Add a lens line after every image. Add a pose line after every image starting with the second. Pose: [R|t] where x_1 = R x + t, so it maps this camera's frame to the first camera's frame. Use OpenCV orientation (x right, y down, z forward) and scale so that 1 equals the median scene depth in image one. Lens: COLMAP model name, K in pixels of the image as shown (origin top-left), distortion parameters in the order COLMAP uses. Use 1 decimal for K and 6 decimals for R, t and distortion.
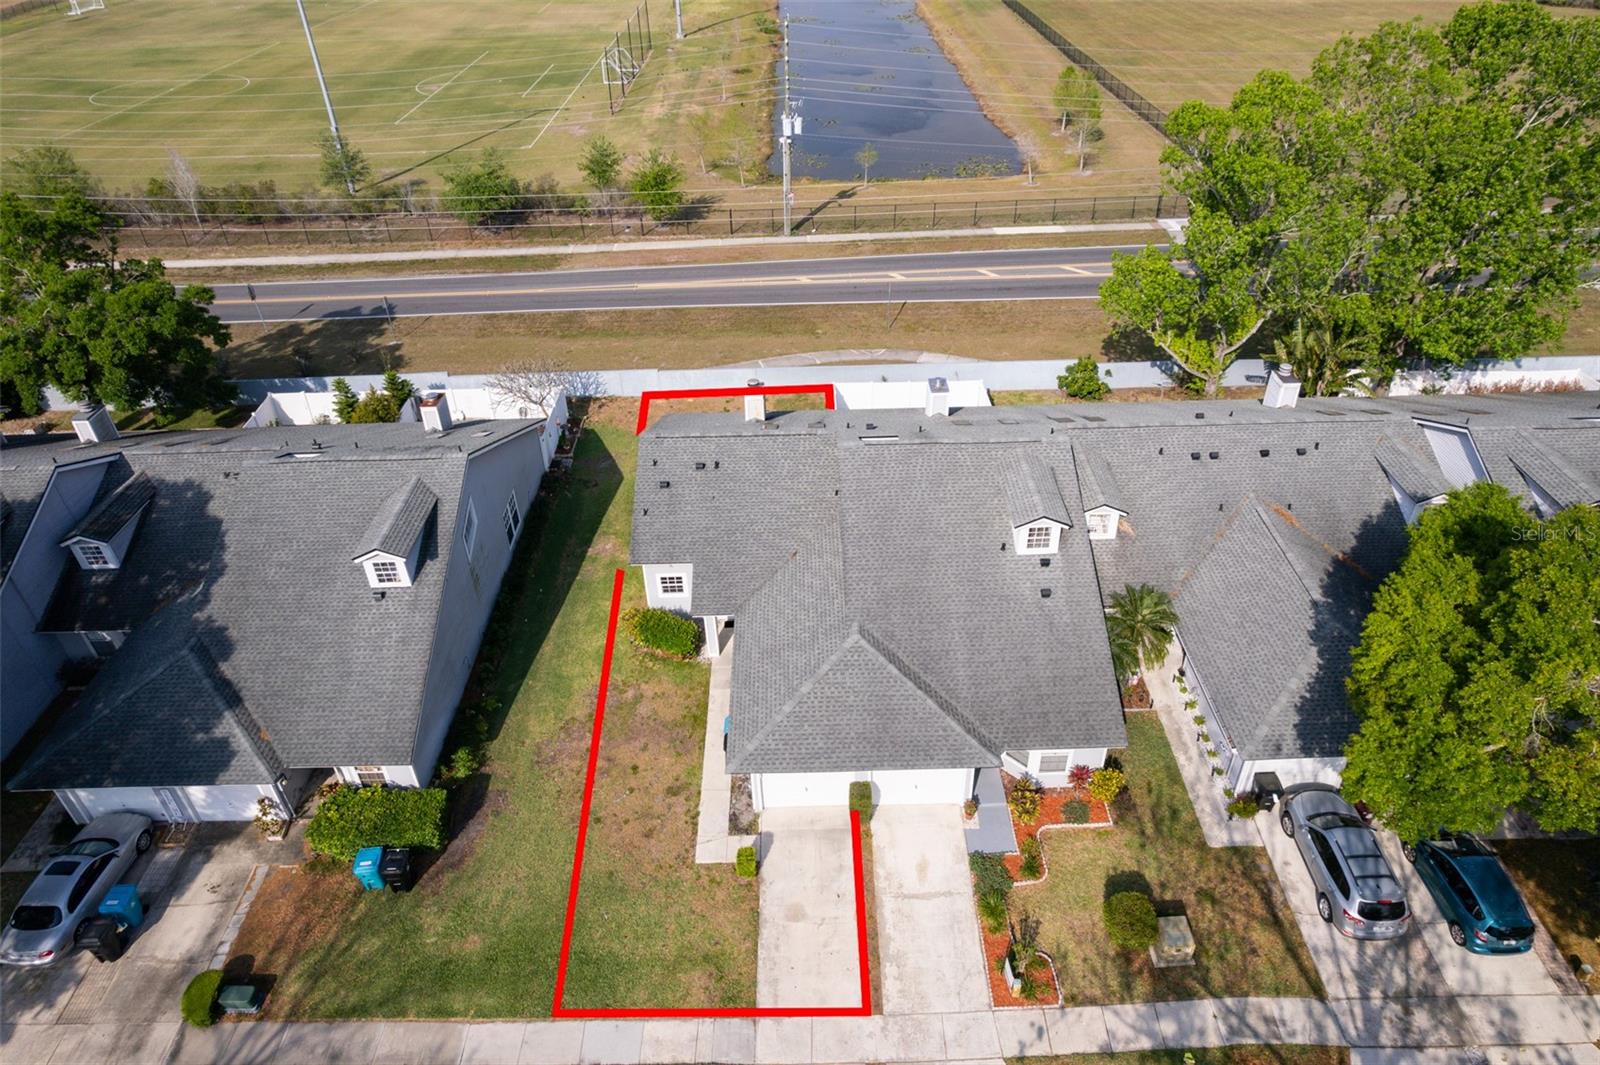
lens RADIAL K [[1033.2, 0, 806.7], [0, 1033.2, 533.7], [0, 0, 1]] dist [-0.076115, 0.067000]
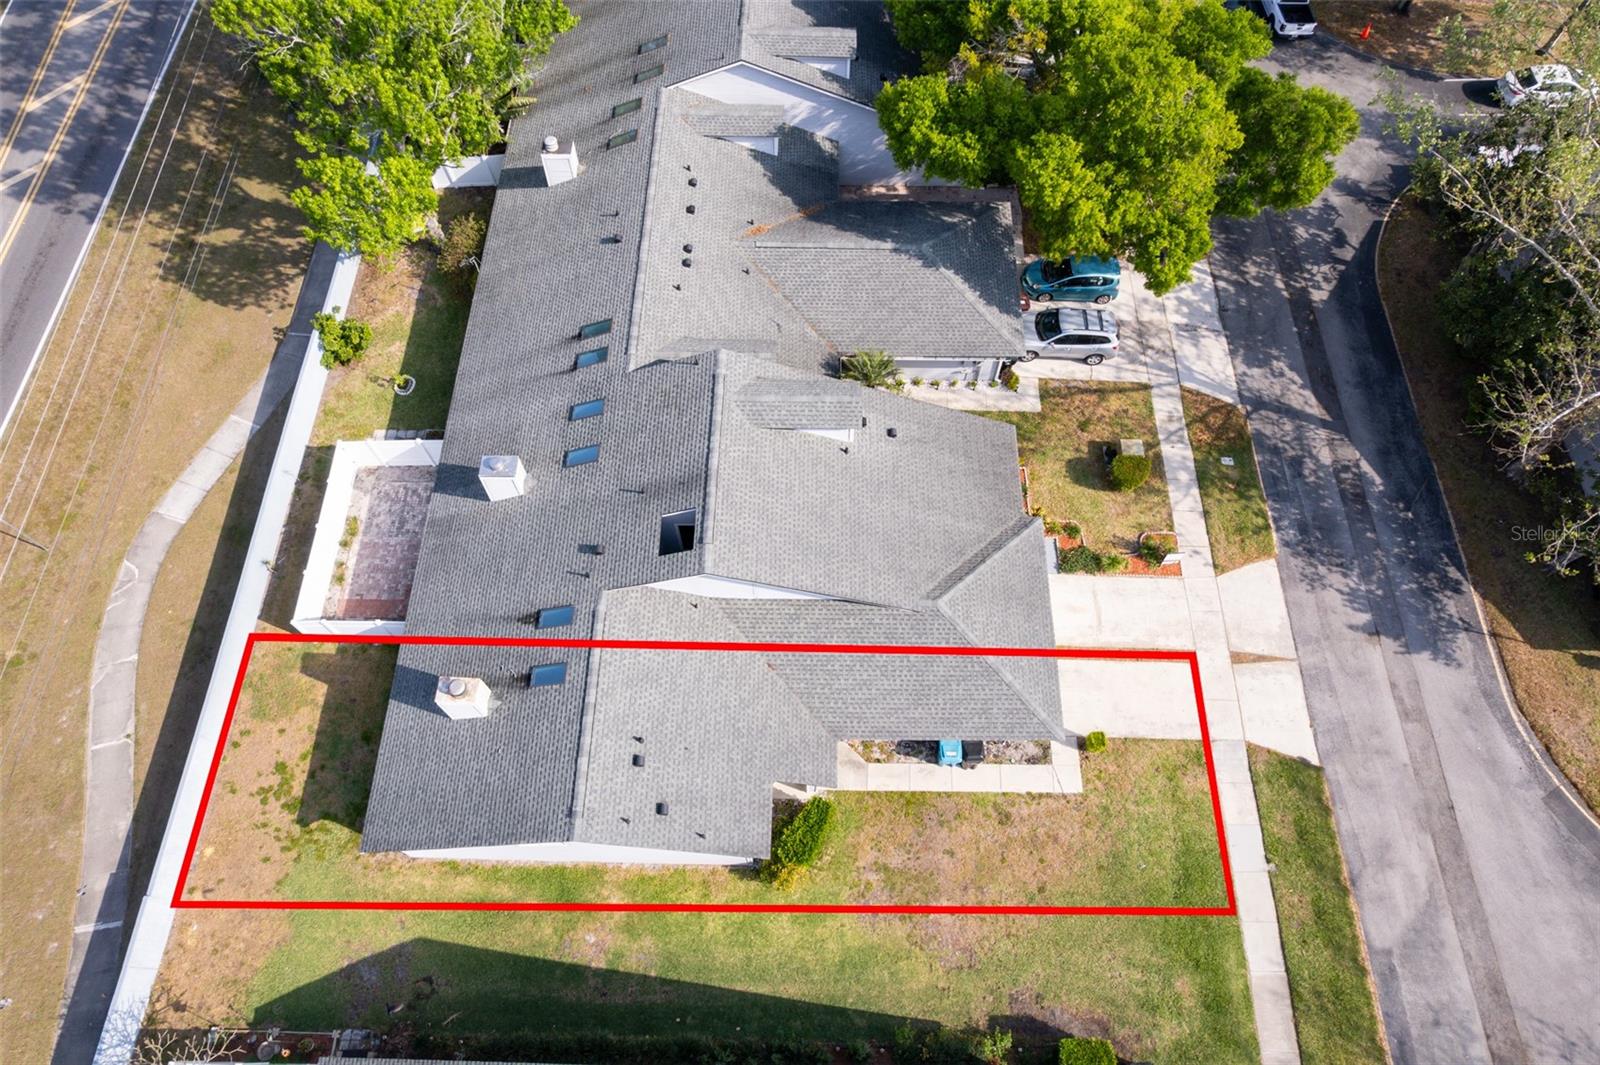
lens RADIAL K [[1033.2, 0, 806.7], [0, 1033.2, 533.7], [0, 0, 1]] dist [-0.076115, 0.067000]
pose [[0.023342, -0.876544, 0.480755, -0.407421], [0.574040, 0.405461, 0.711393, -0.771624], [-0.818494, 0.259367, 0.512636, 0.593579]]
